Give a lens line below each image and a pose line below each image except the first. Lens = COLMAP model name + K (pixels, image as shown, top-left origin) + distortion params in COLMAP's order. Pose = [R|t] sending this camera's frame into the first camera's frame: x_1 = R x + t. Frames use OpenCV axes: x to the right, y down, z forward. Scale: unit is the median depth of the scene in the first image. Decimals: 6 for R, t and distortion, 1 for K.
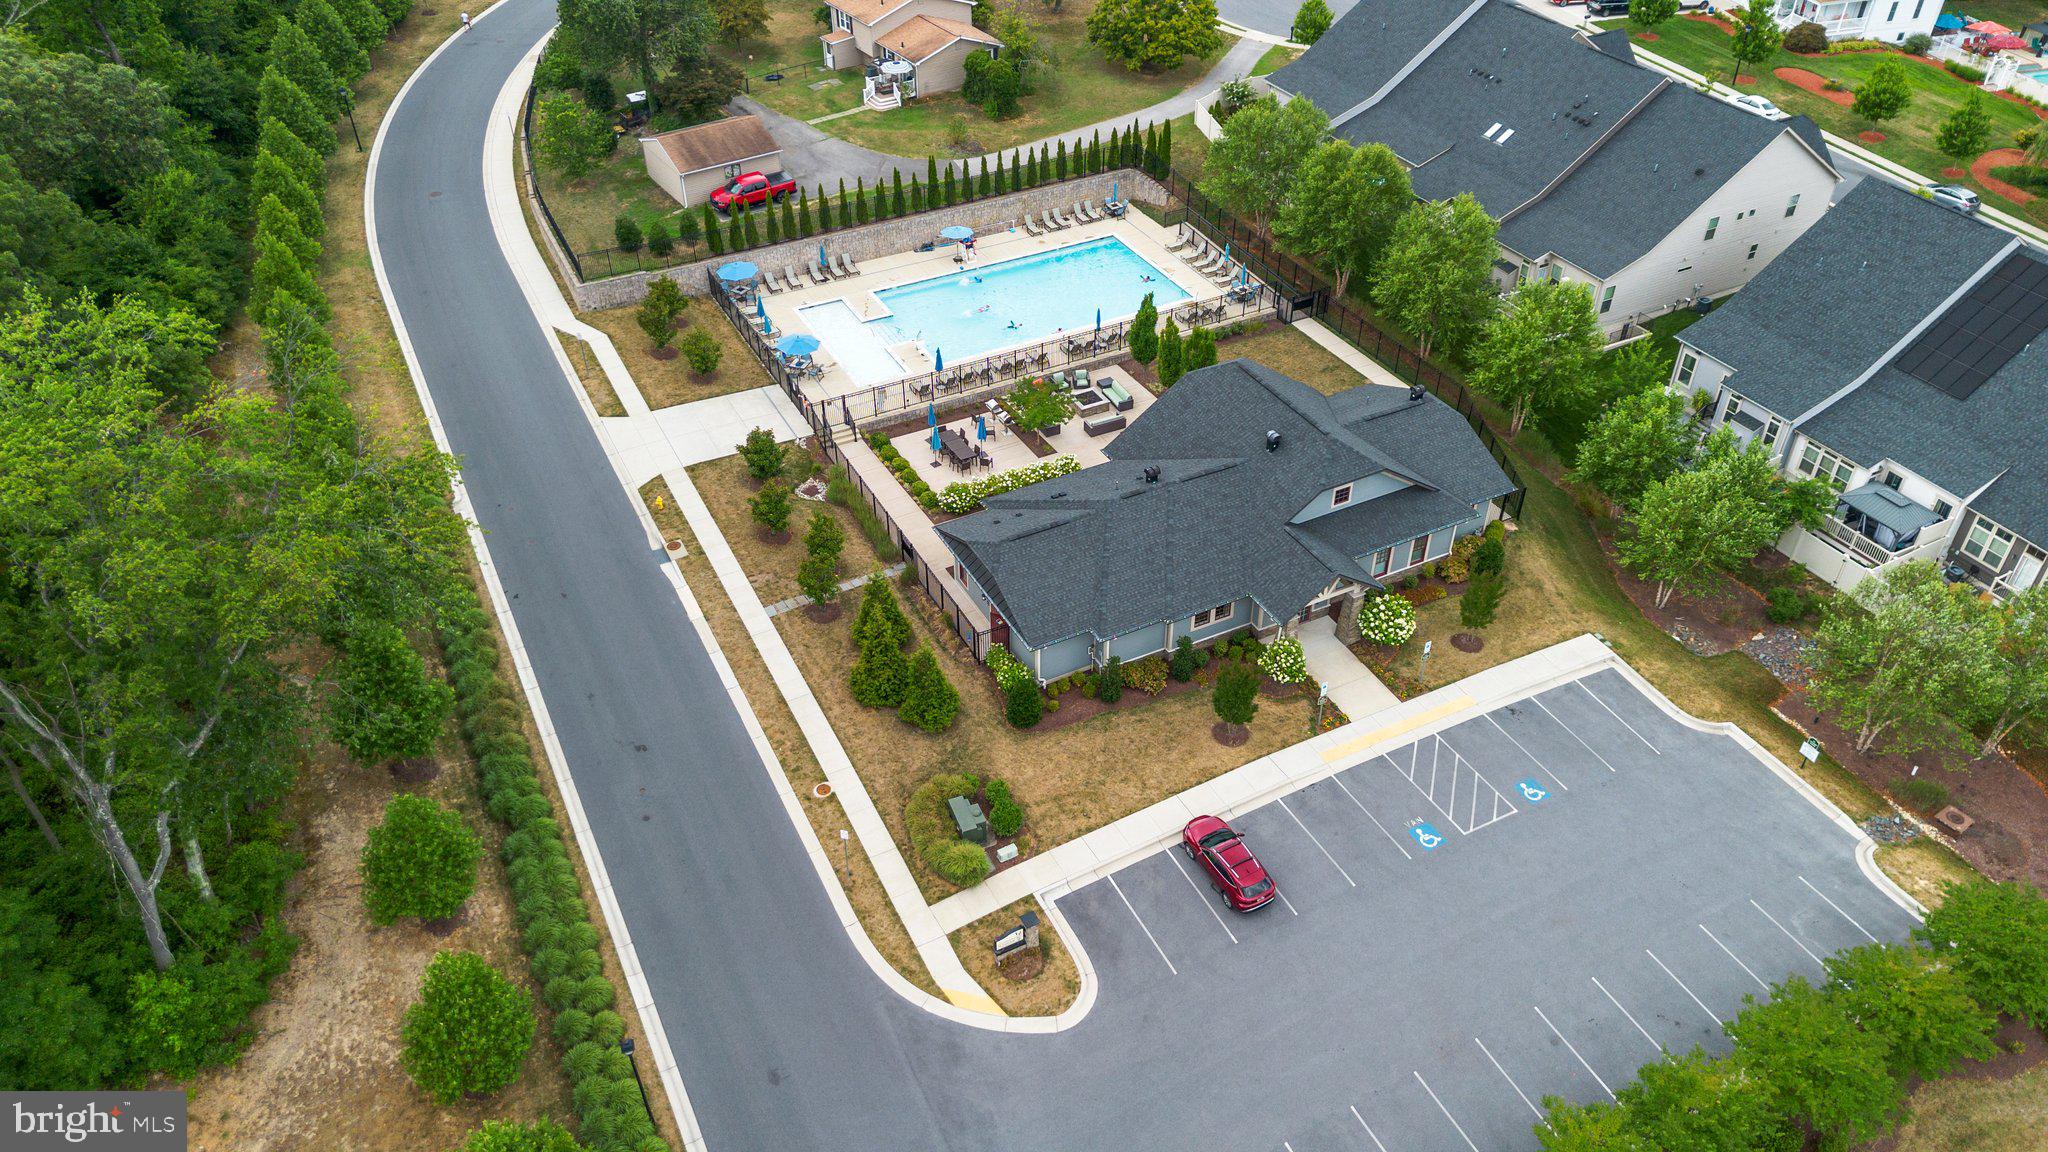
lens RADIAL K [[1457.1, 0, 1025.7], [0, 1457.1, 559.8], [0, 0, 1]] dist [0.072228, -0.106457]
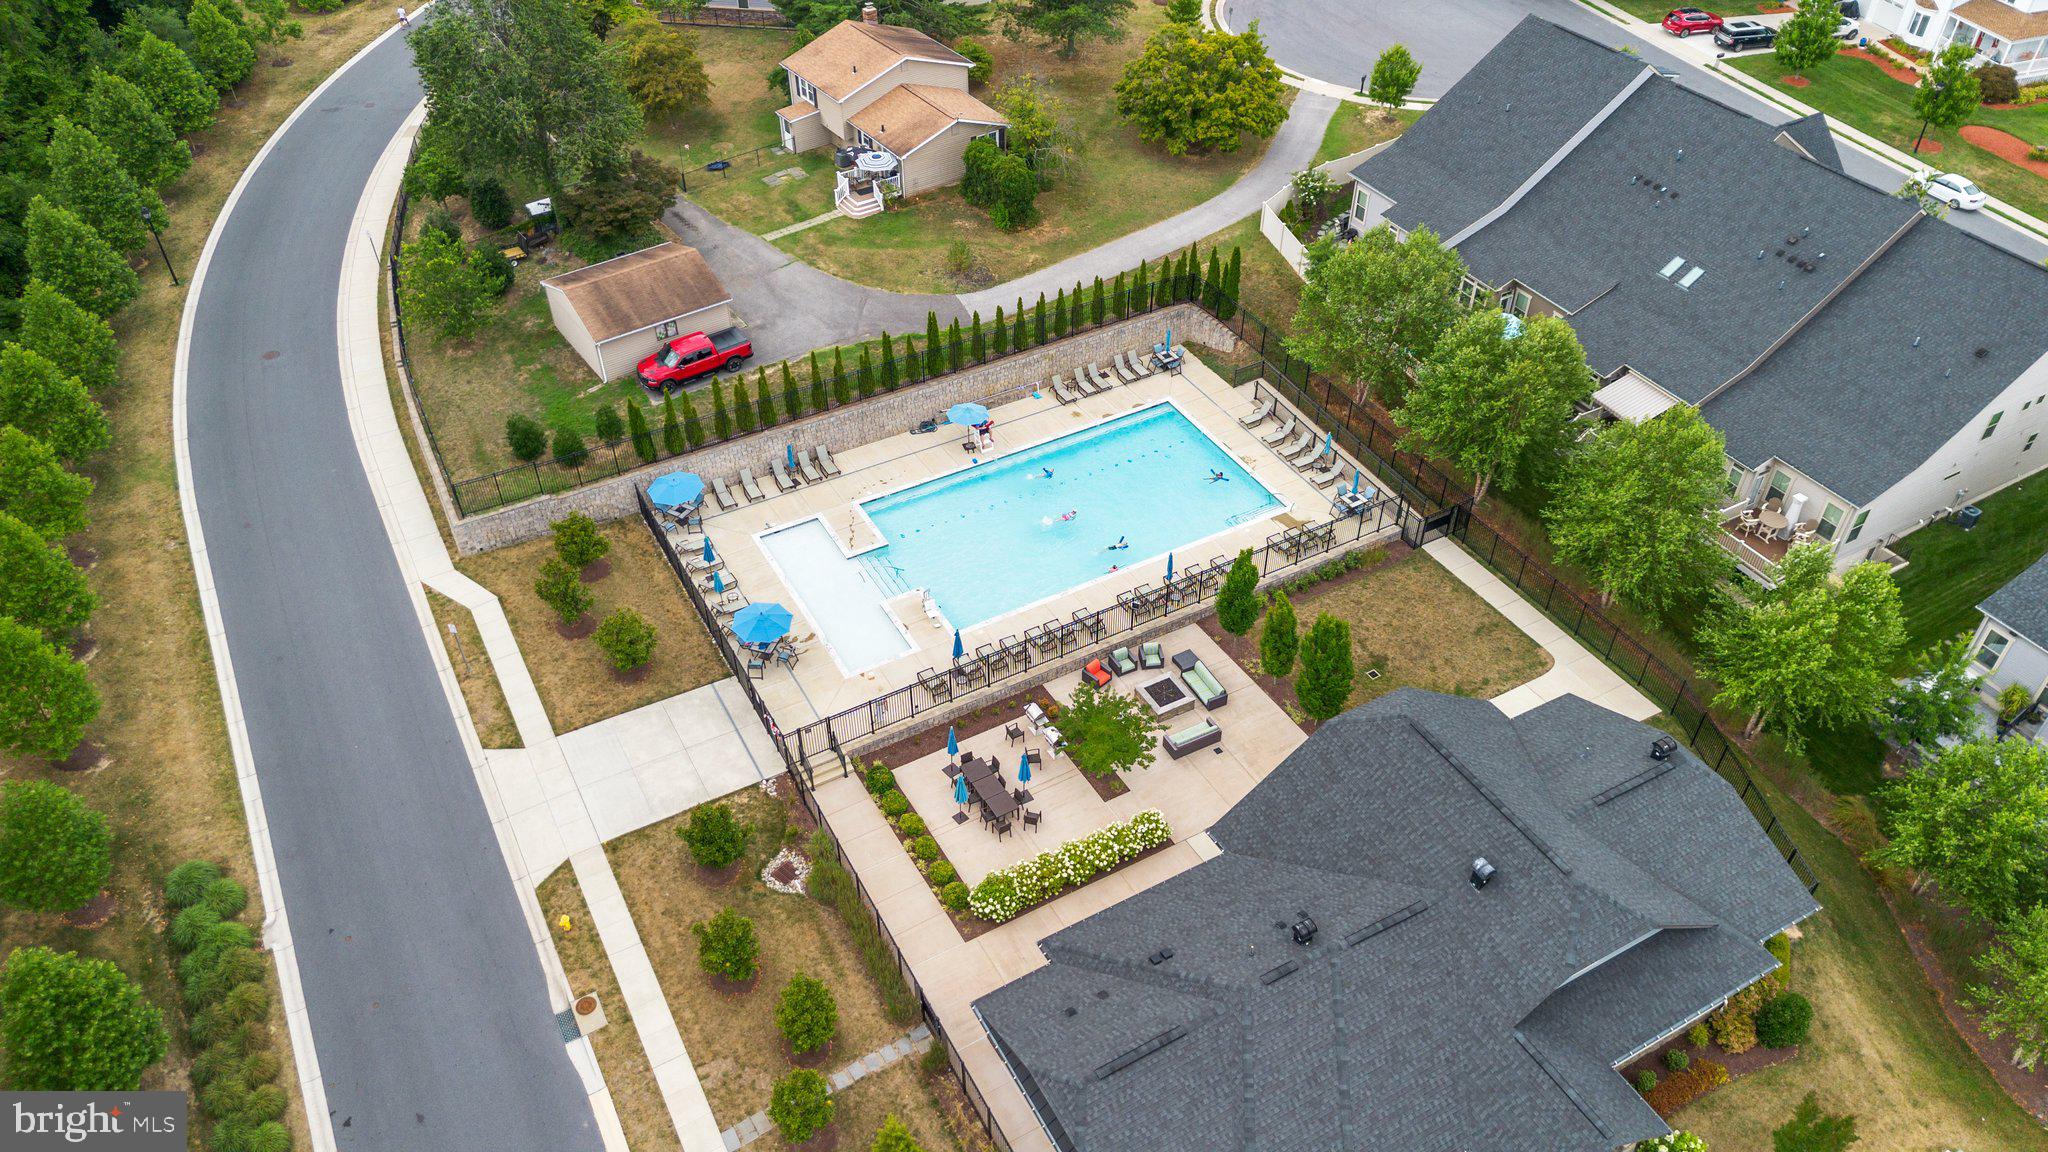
lens RADIAL K [[1465.2, 0, 1024.0], [0, 1465.2, 576.0], [0, 0, 1]] dist [0.062384, -0.070211]
pose [[0.999558, -0.017860, 0.023775, -0.039130], [0.016540, 0.998370, 0.054623, -0.189104], [-0.024712, -0.054205, 0.998224, 0.250298]]
